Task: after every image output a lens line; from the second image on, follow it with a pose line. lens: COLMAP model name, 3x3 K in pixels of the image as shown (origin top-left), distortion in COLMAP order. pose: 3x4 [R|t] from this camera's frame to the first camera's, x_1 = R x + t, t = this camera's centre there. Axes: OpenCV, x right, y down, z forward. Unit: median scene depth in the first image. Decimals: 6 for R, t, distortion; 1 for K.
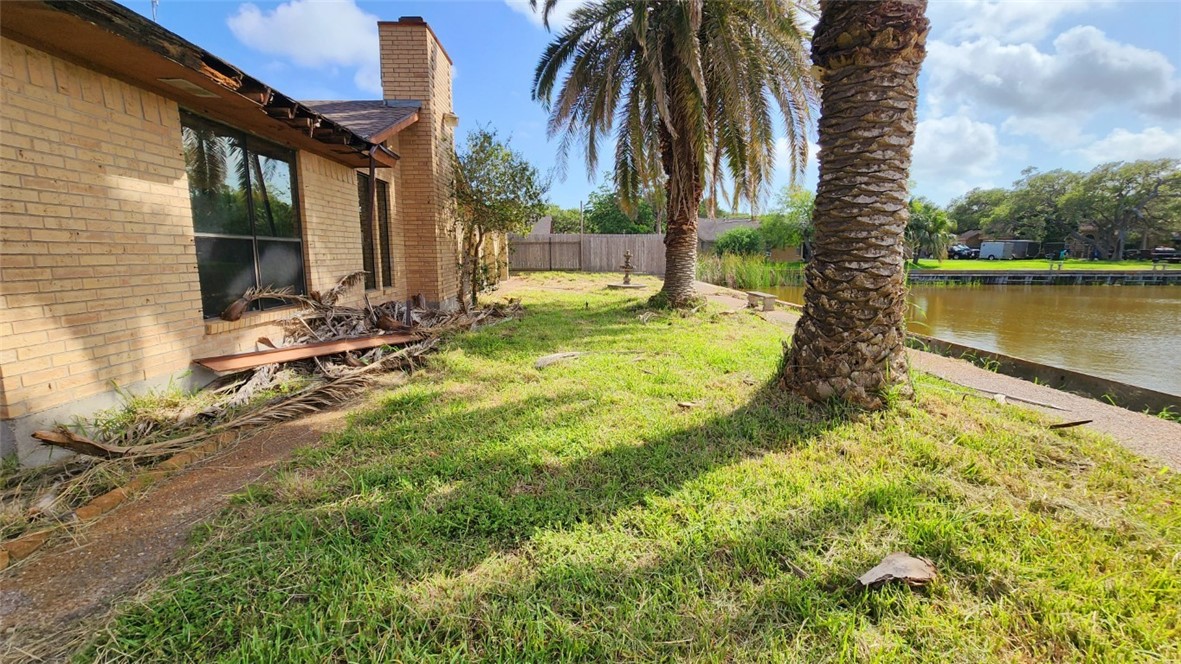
lens RADIAL K [[490.7, 0, 591.3], [0, 490.7, 331.8], [0, 0, 1]] dist [0.006071, -0.001747]
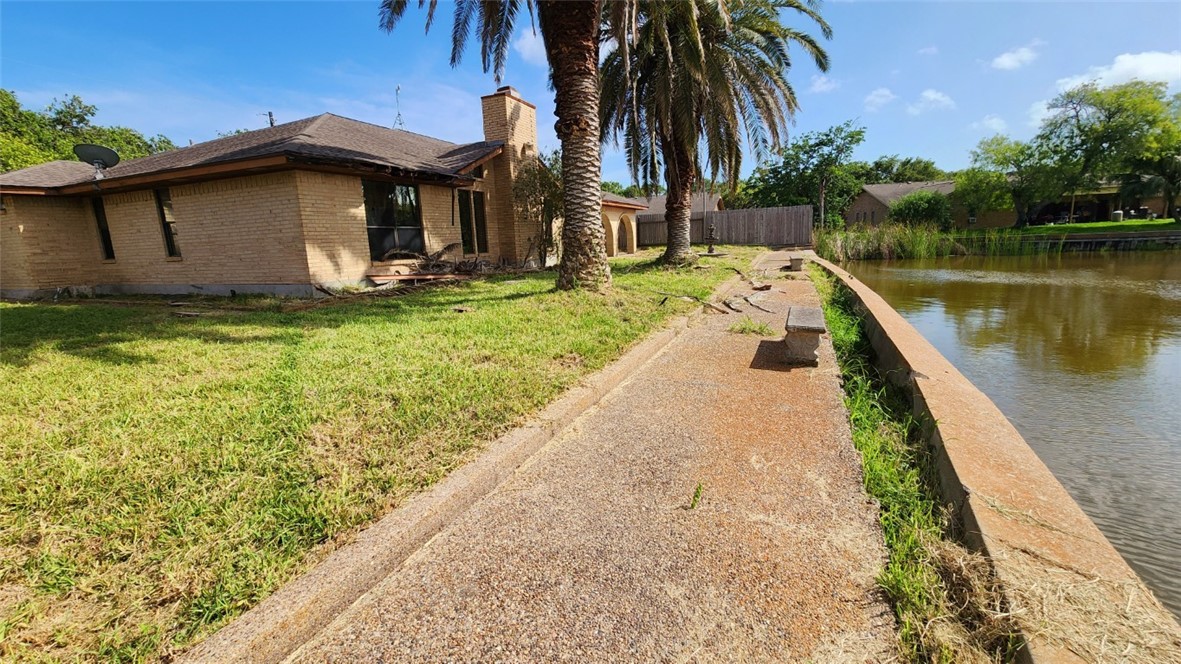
lens RADIAL K [[490.7, 0, 587.8], [0, 490.7, 335.6], [0, 0, 1]] dist [0.006071, -0.001747]
pose [[0.907141, 0.046701, -0.418228, 1.068885], [-0.027158, 0.998248, 0.052564, 0.162859], [0.419950, -0.036324, 0.906820, -0.695650]]
